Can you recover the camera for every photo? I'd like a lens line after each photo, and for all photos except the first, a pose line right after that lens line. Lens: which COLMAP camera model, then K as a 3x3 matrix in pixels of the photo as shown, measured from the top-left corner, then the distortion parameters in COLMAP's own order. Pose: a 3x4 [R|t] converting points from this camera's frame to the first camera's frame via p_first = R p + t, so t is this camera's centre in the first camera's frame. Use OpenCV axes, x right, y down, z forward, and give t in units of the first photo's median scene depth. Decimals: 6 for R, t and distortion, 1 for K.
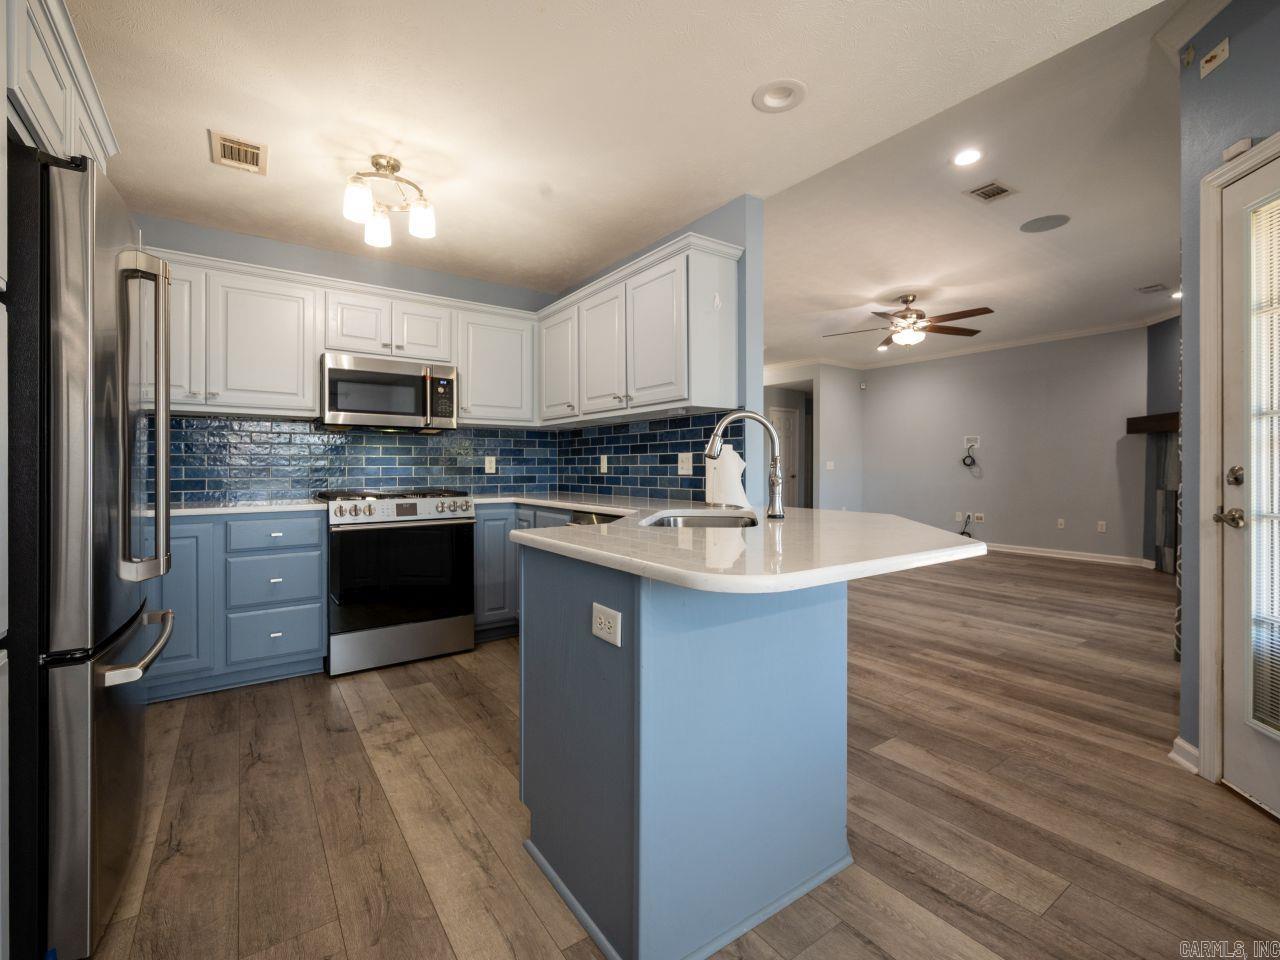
lens RADIAL K [[599.4, 0, 669.1], [0, 599.4, 464.5], [0, 0, 1]] dist [-0.001676, 0.000013]
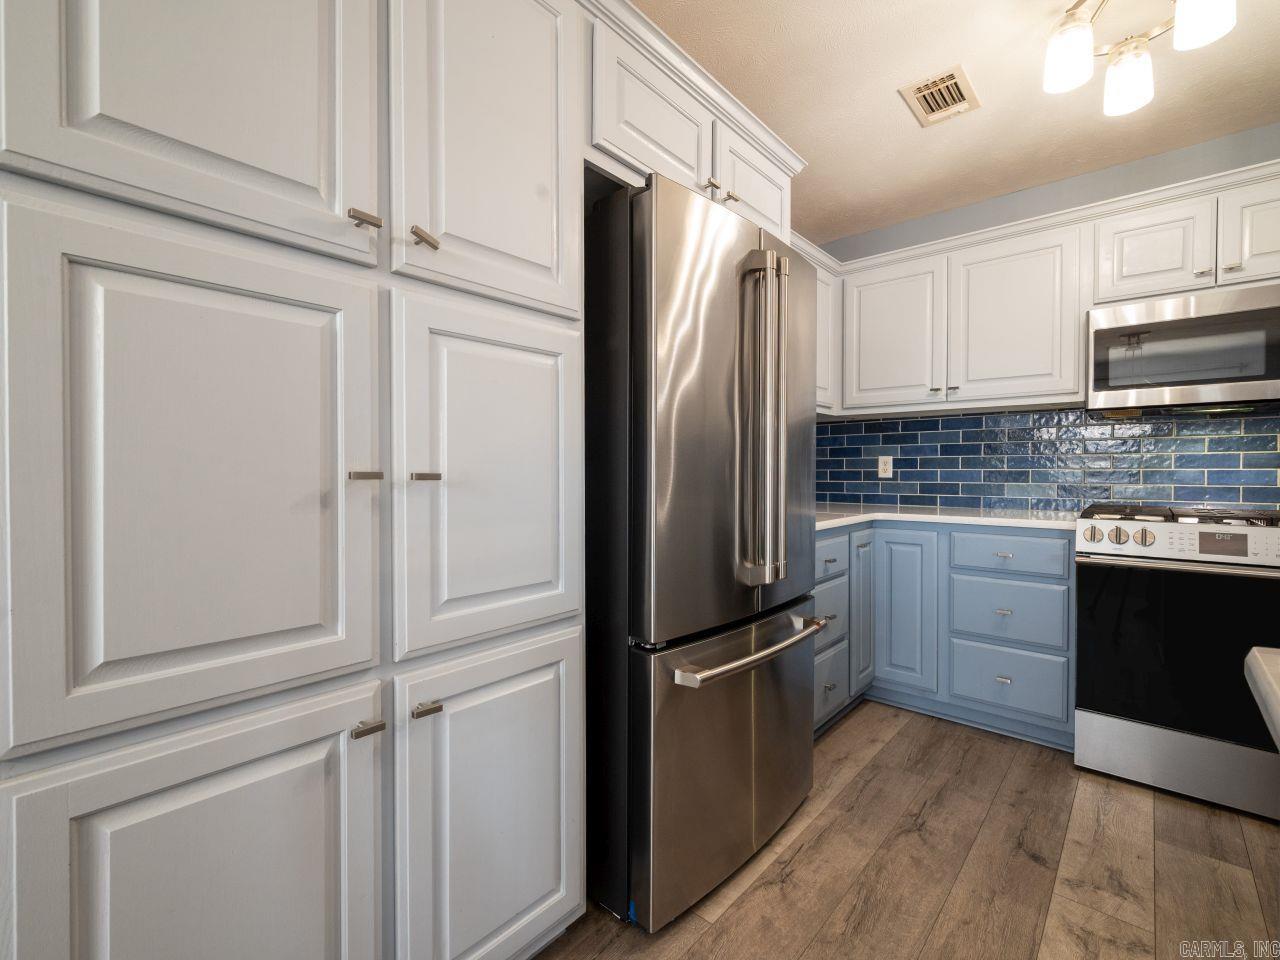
lens RADIAL K [[578.2, 0, 601.1], [0, 578.2, 477.9], [0, 0, 1]] dist [-0.000561, -0.000221]
pose [[0.178419, 0.012751, -0.983872, 0.003406], [0.004207, 0.999897, 0.013721, 0.001685], [0.983946, -0.006588, 0.178347, 0.308012]]
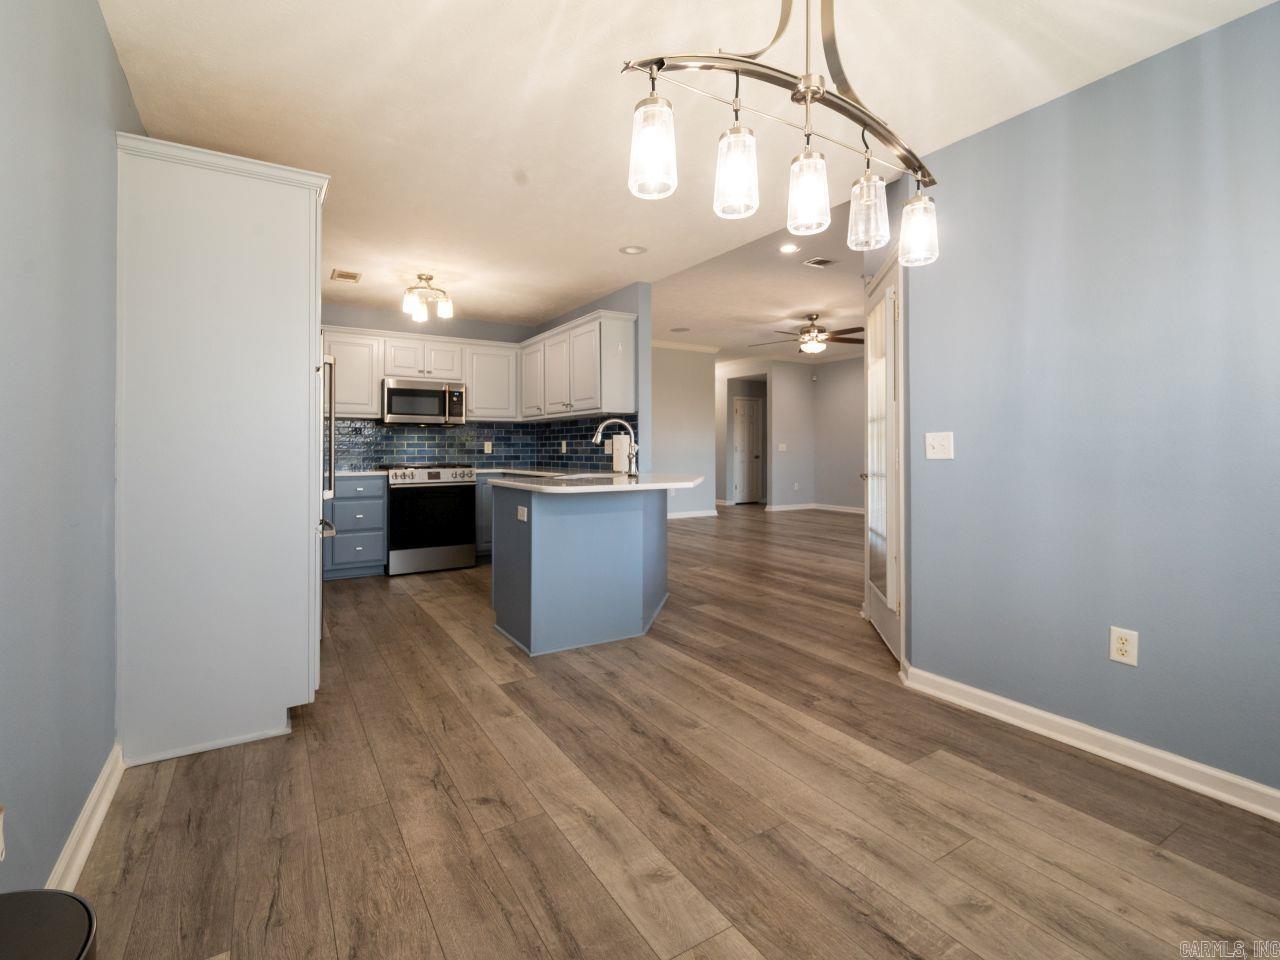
lens RADIAL K [[621.0, 0, 645.6], [0, 621.0, 437.4], [0, 0, 1]] dist [-0.000586, -0.000349]
pose [[0.997898, -0.002914, -0.064741, 0.237378], [0.001954, 0.999887, -0.014894, -0.001330], [0.064777, 0.014736, 0.997791, -0.629163]]
